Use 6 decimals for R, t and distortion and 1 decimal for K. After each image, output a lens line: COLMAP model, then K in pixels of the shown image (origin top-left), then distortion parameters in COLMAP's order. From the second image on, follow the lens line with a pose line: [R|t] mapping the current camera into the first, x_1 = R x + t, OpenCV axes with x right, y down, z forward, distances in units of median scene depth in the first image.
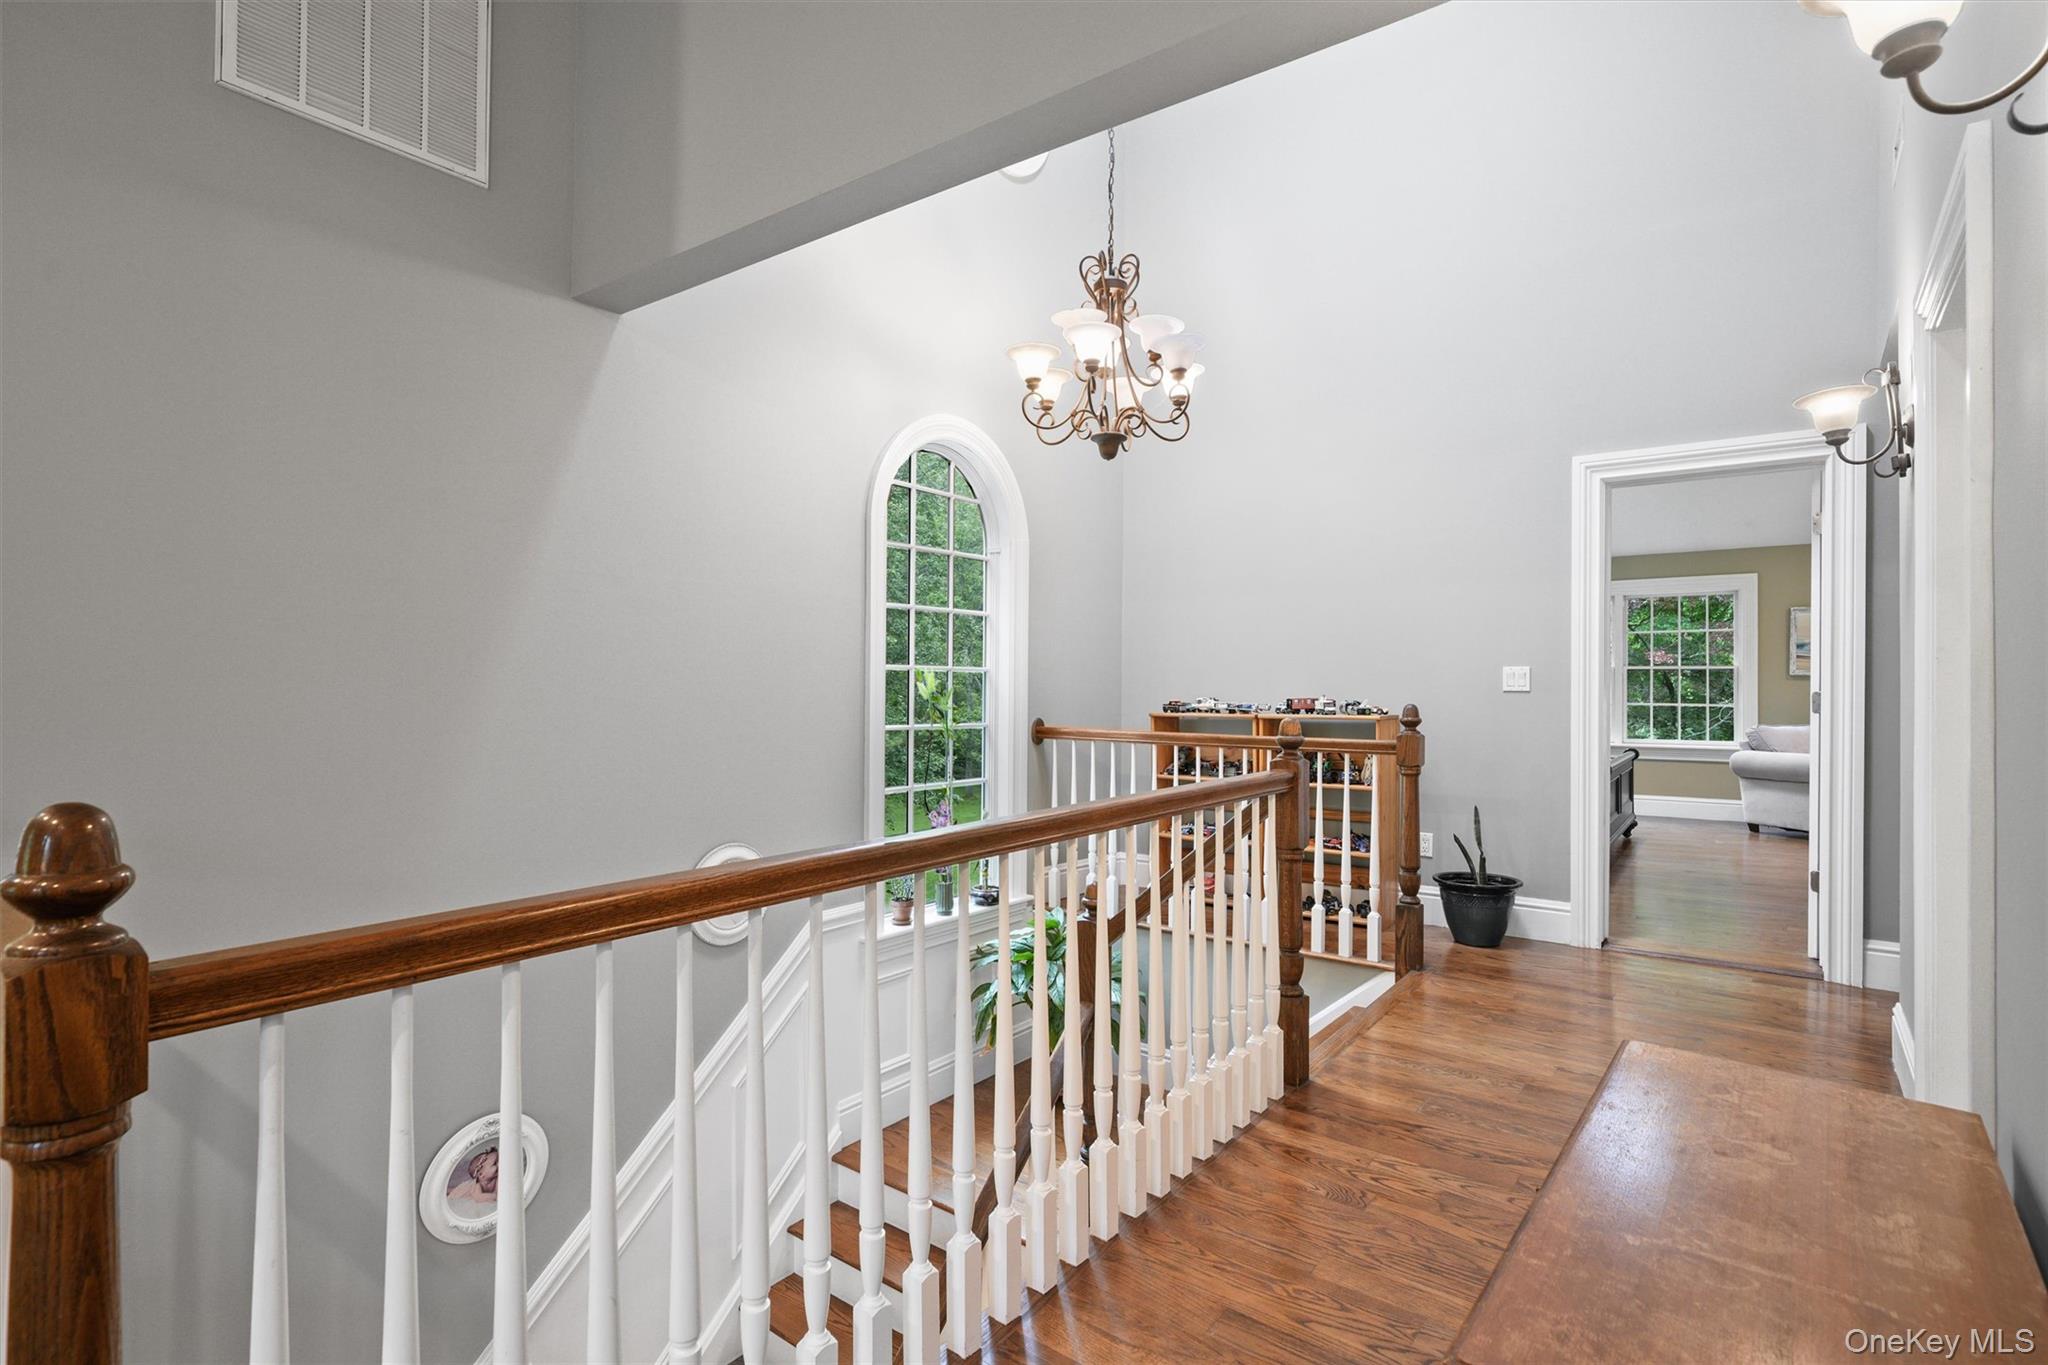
lens RADIAL K [[1023.1, 0, 1024.0], [0, 1023.1, 682.5], [0, 0, 1]] dist [-0.000879, -0.000230]
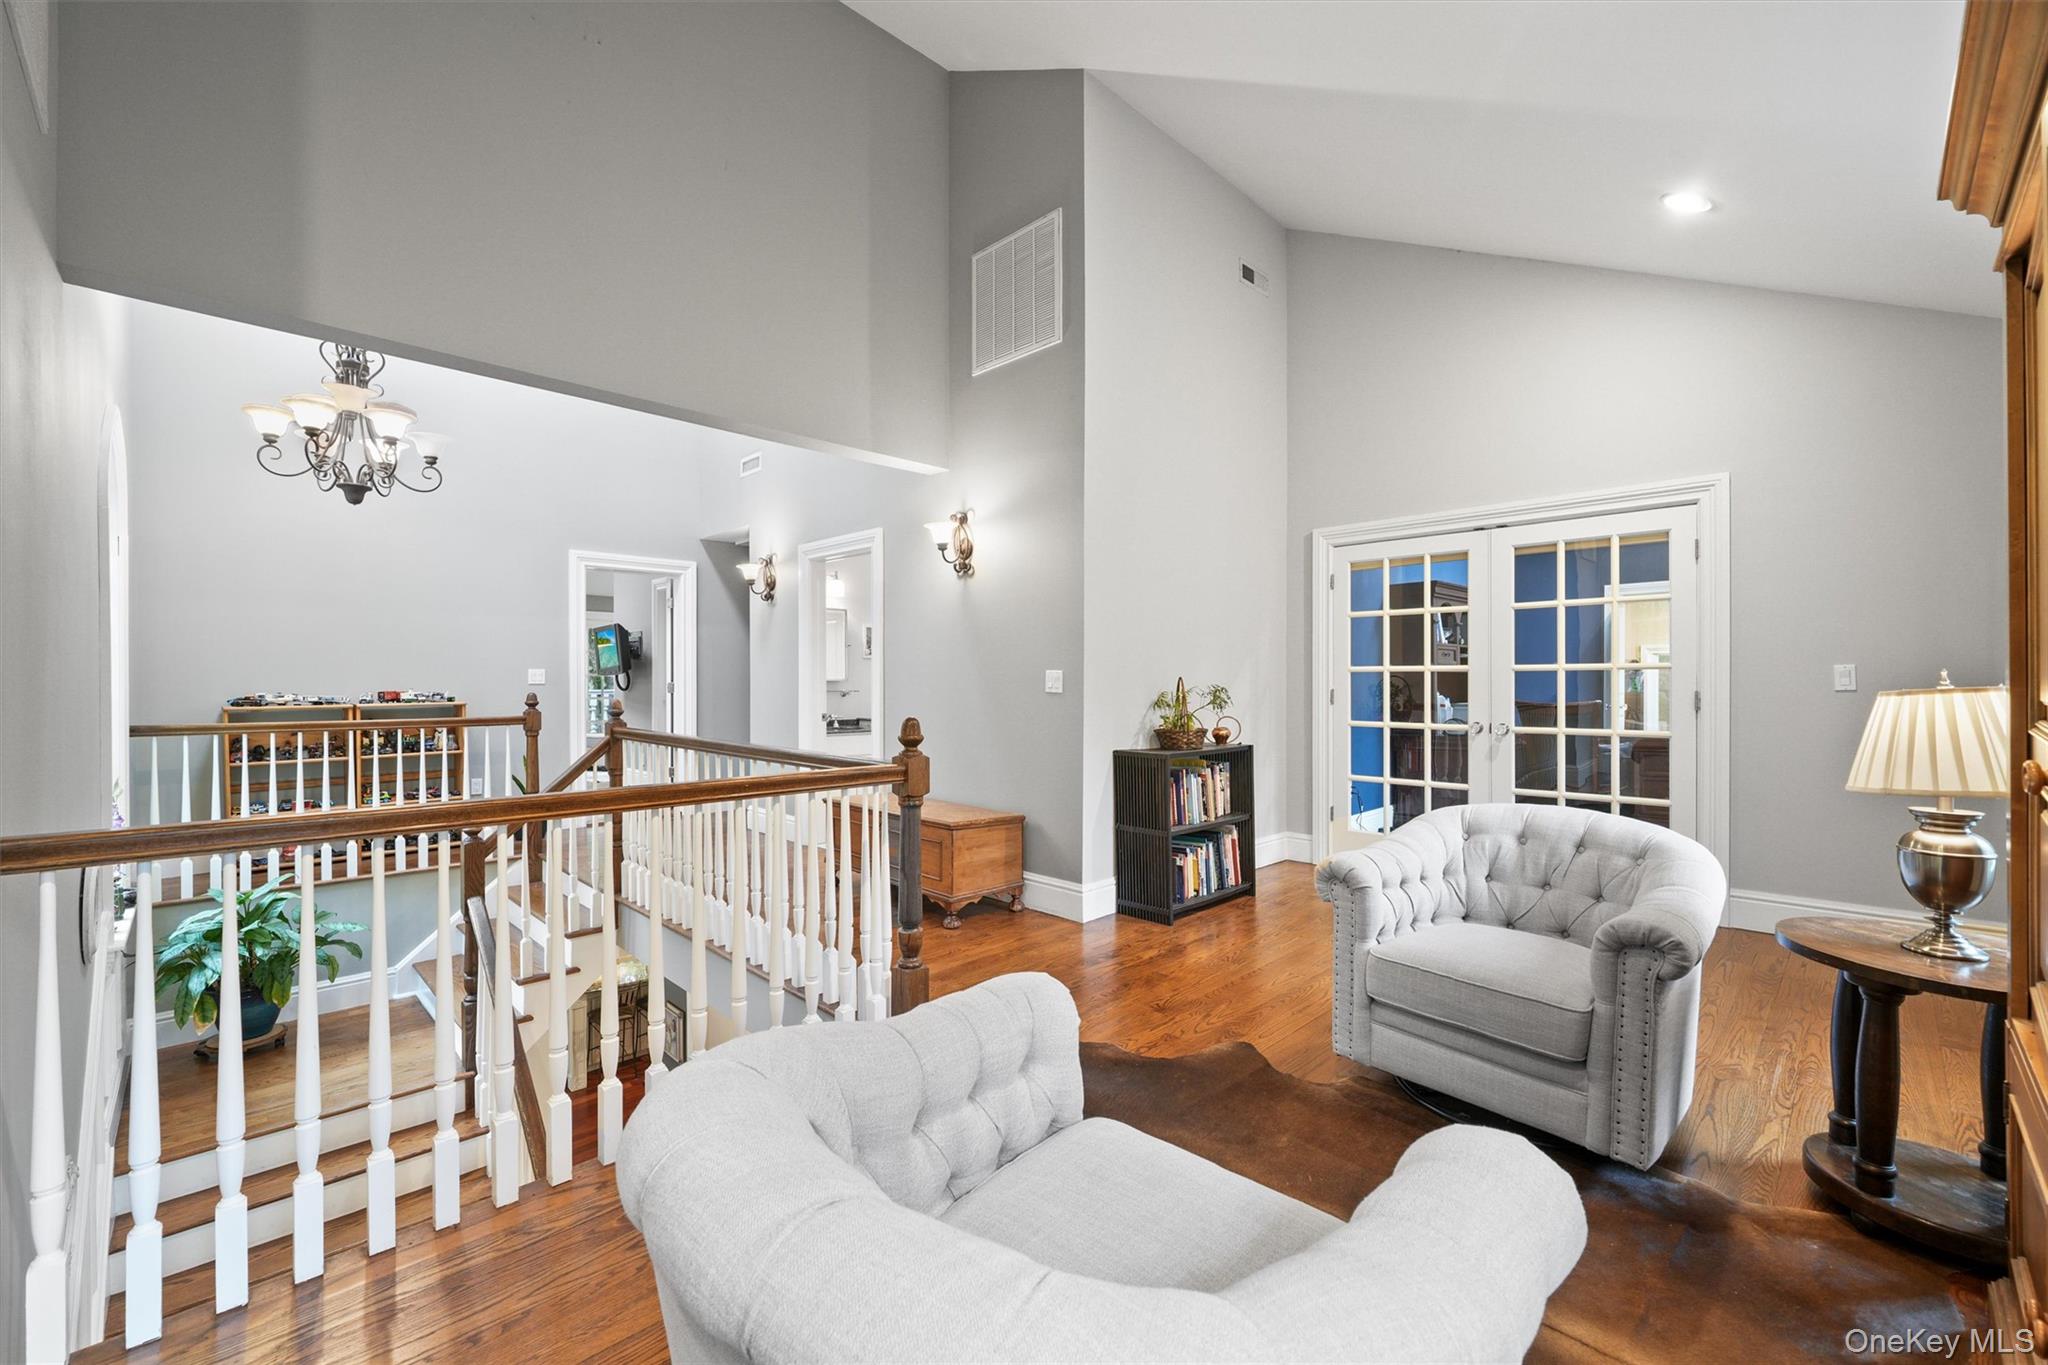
lens RADIAL K [[862.0, 0, 1014.0], [0, 862.0, 675.0], [0, 0, 1]] dist [-0.000874, -0.000520]
pose [[0.130022, 0.000344, 0.991511, -0.869134], [-0.001820, 0.999998, -0.000108, -0.008104], [-0.991509, -0.001791, 0.130023, 0.053767]]
